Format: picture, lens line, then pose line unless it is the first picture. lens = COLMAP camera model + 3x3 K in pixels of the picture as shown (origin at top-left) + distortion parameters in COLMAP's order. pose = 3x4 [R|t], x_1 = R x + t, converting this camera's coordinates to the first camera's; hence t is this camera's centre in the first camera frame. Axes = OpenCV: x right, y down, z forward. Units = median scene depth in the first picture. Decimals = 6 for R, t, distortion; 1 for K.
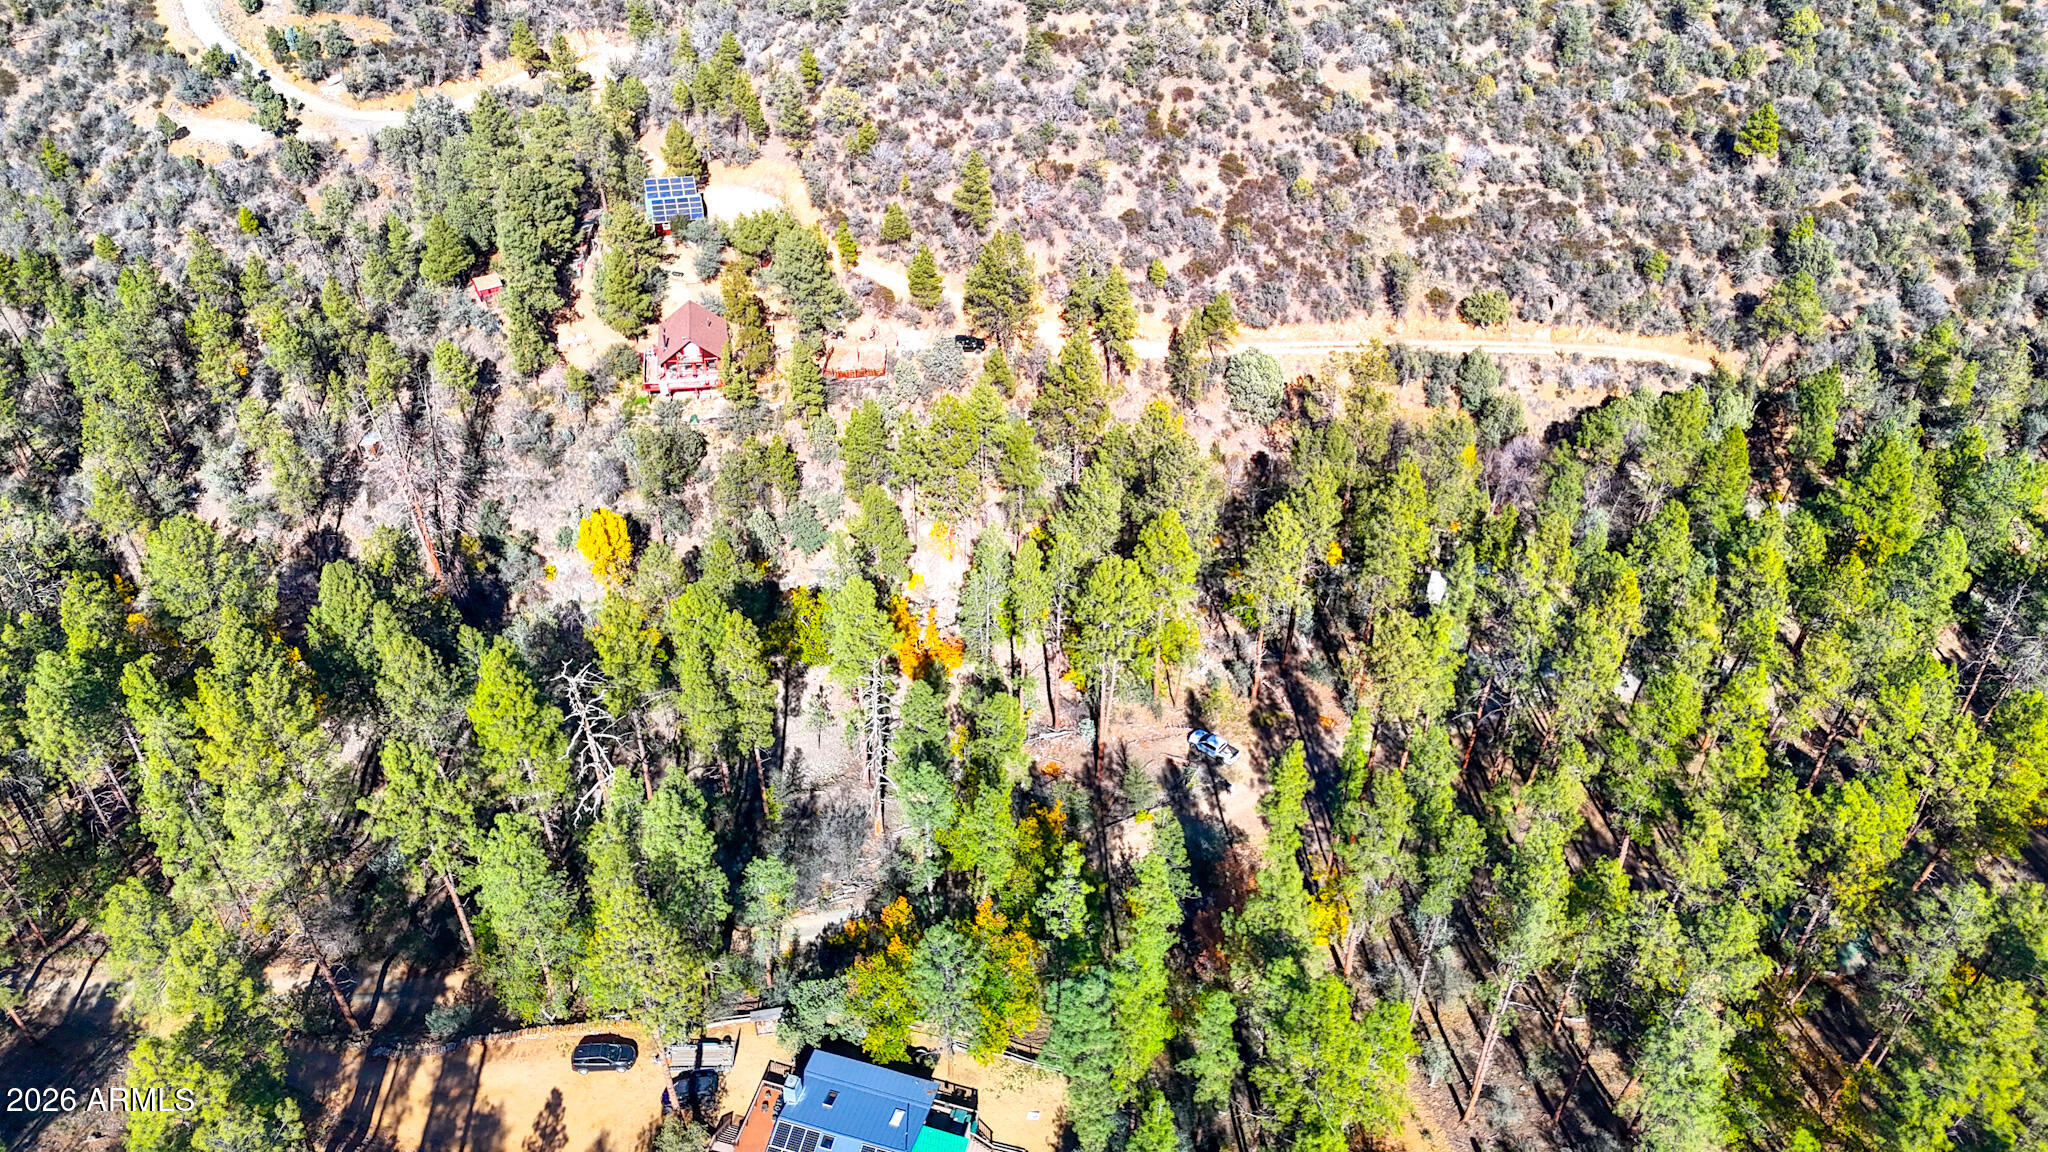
lens RADIAL K [[1498.0, 0, 1029.1], [0, 1498.0, 563.1], [0, 0, 1]] dist [0.077310, -0.073362]
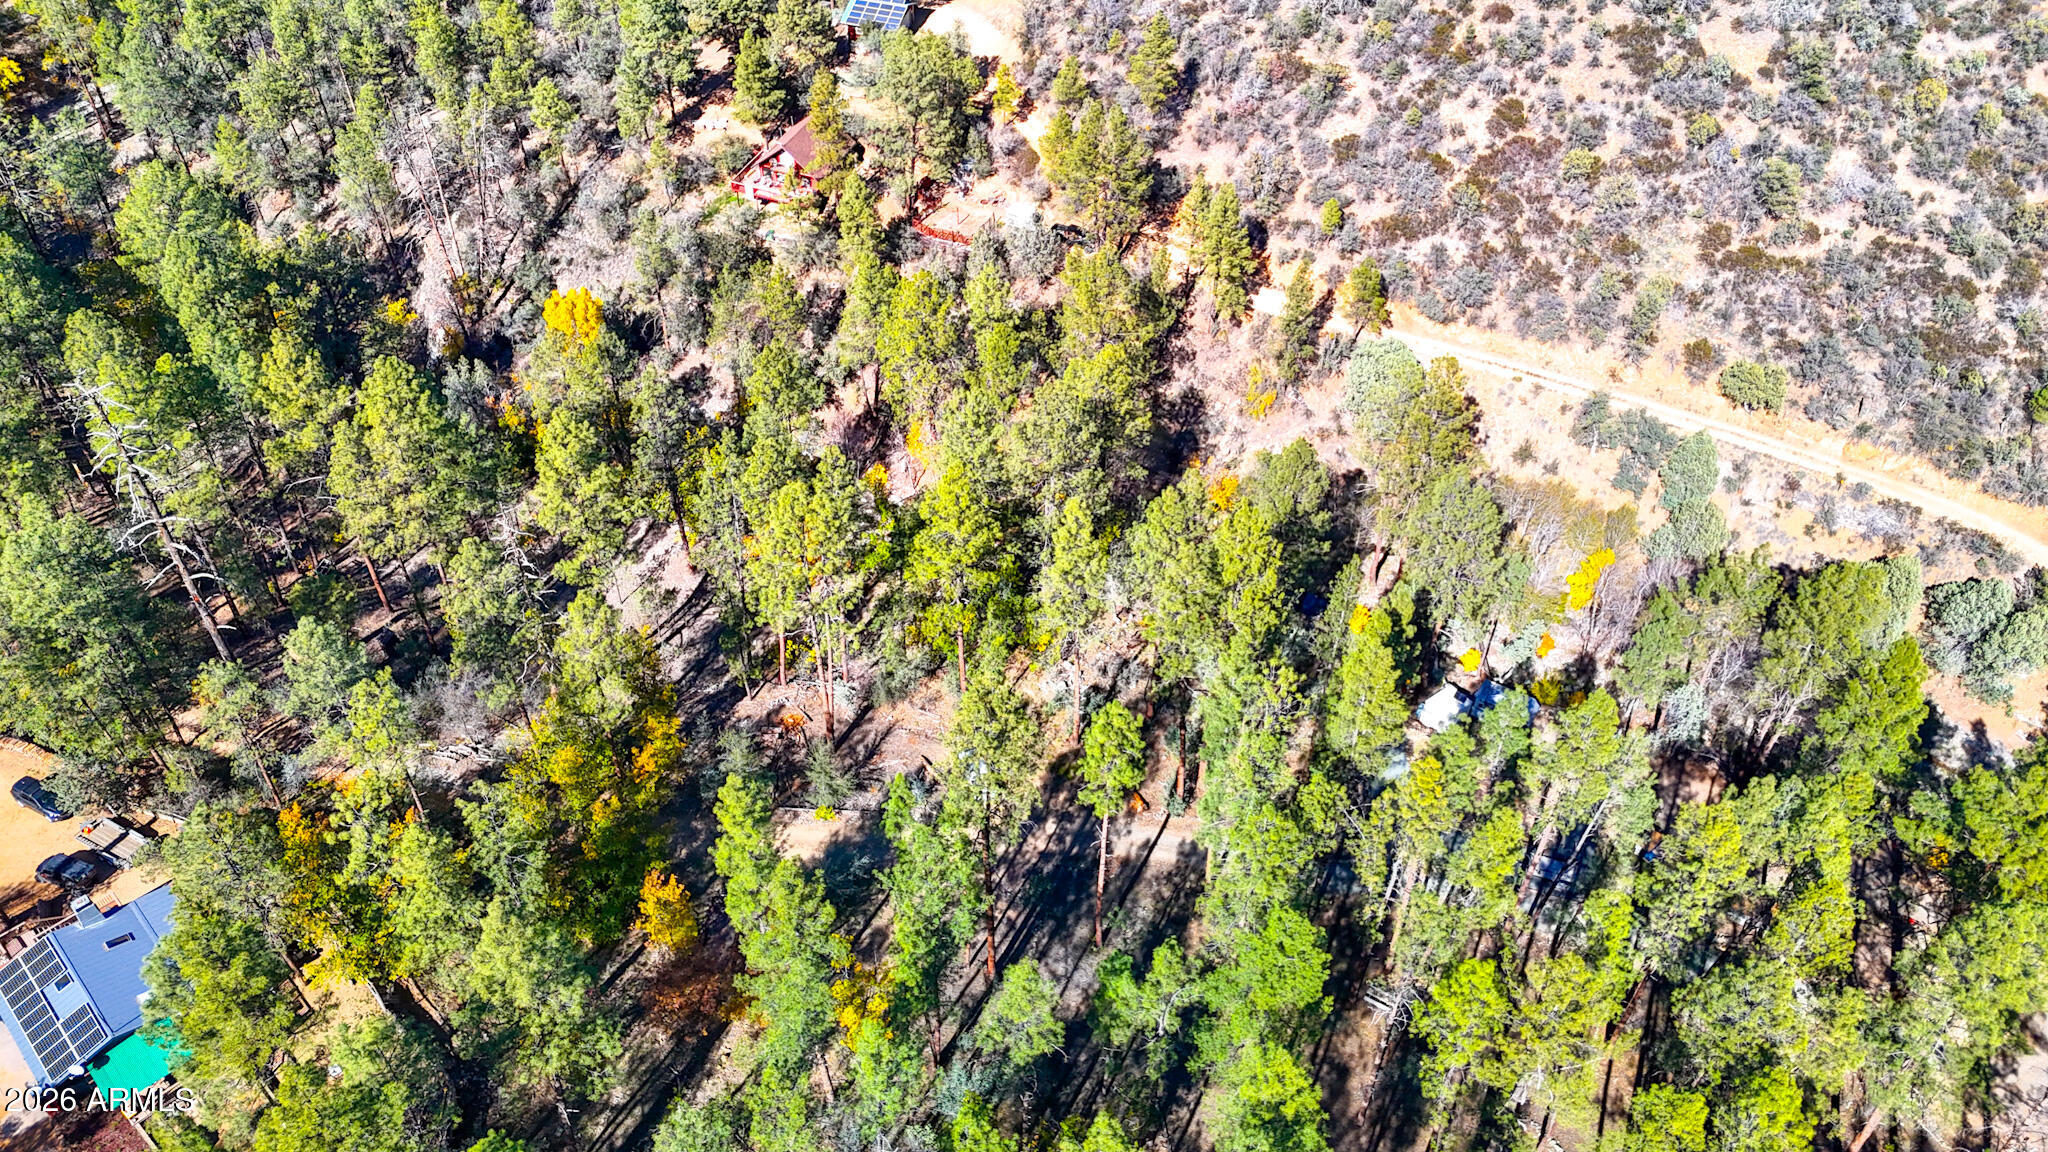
lens RADIAL K [[1498.0, 0, 1032.9], [0, 1498.0, 563.8], [0, 0, 1]] dist [0.077310, -0.073362]
pose [[0.867430, 0.342957, -0.360479, 0.291821], [-0.323056, 0.939220, 0.116190, -0.061267], [0.378417, 0.015668, 0.925503, 0.201893]]
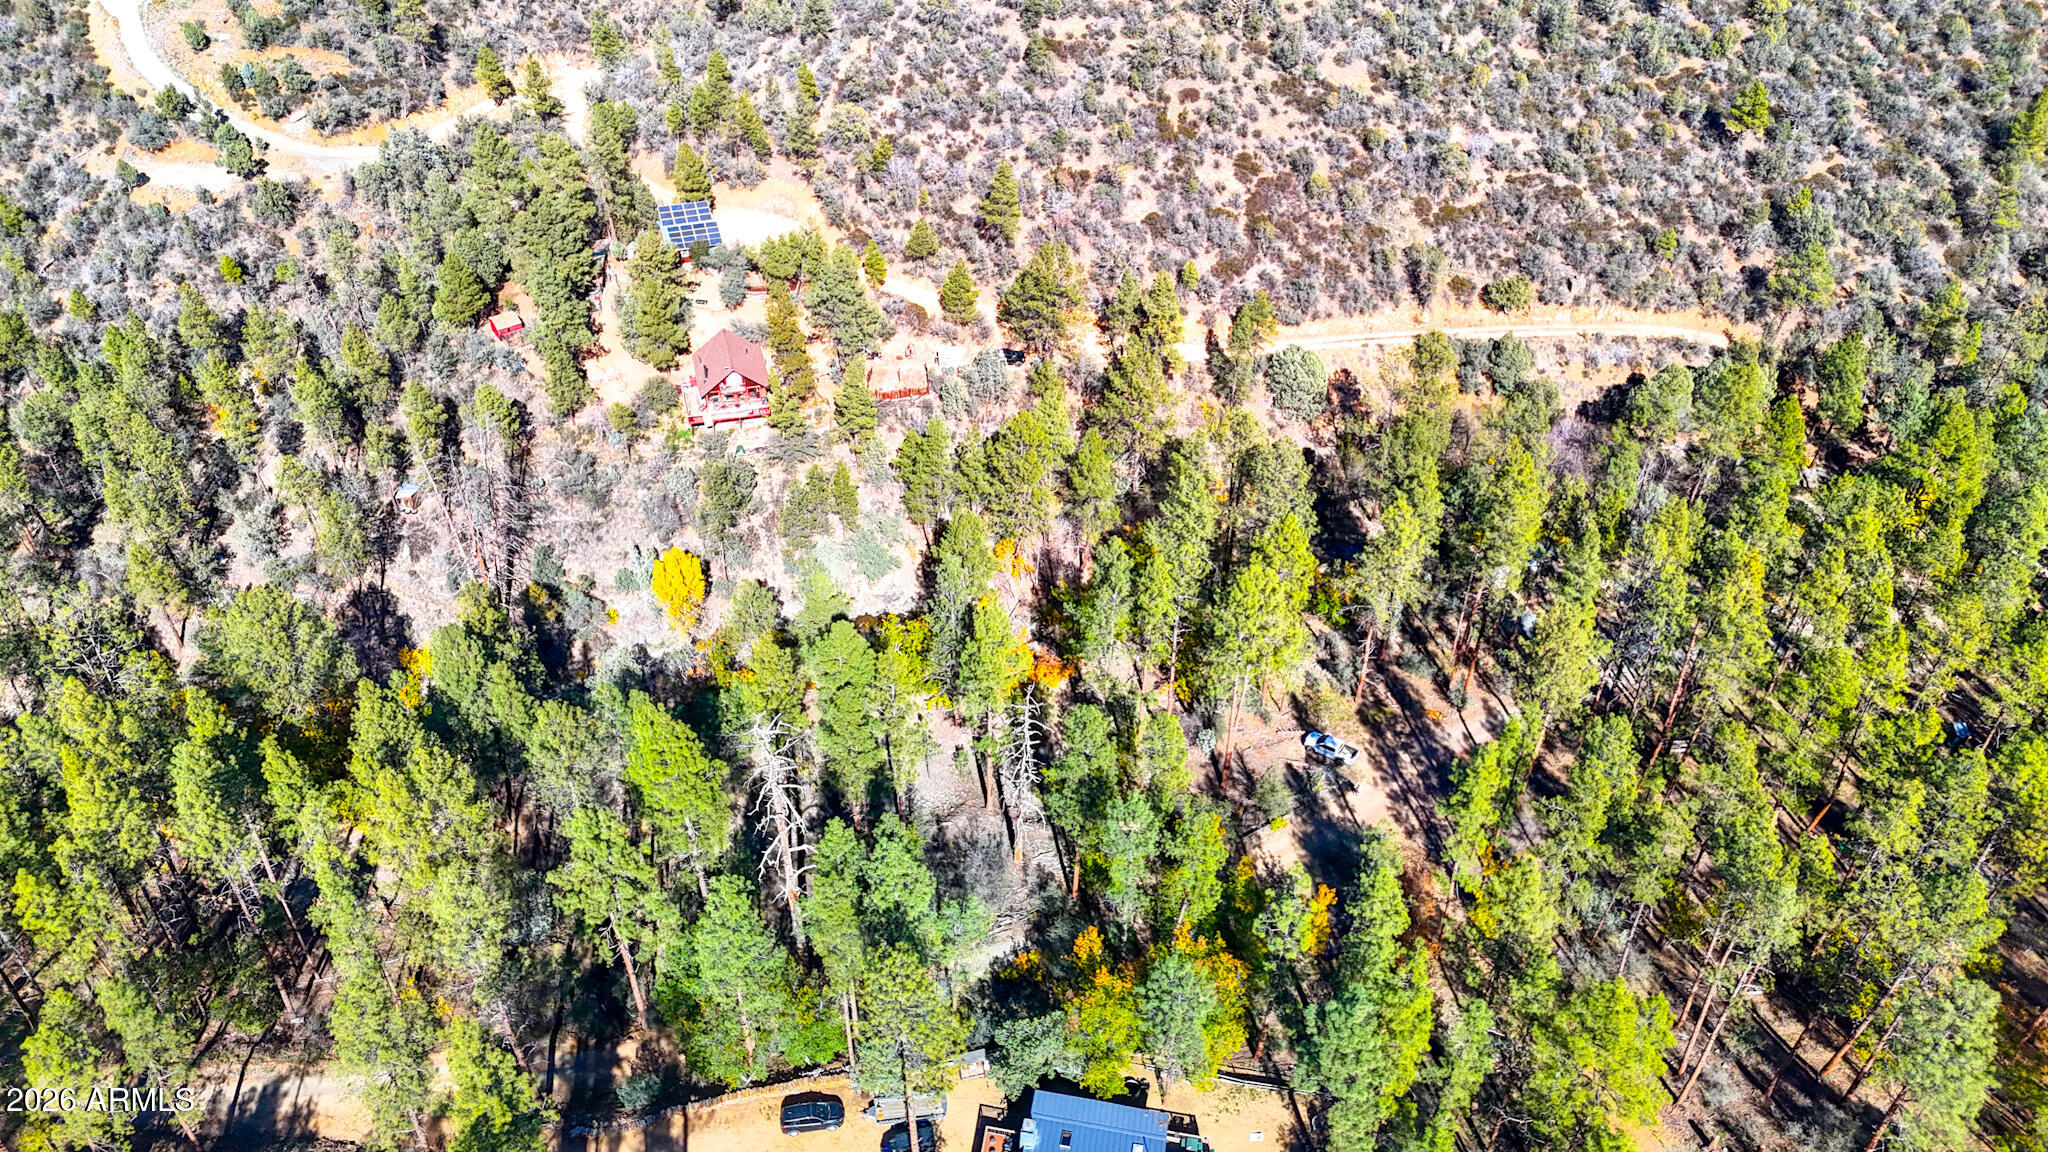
lens RADIAL K [[1498.0, 0, 1027.8], [0, 1498.0, 563.3], [0, 0, 1]] dist [0.077310, -0.073362]
pose [[0.995045, -0.064967, 0.075268, -0.106836], [0.064863, 0.997887, 0.003826, -0.012744], [-0.075358, 0.001075, 0.997156, 0.011618]]
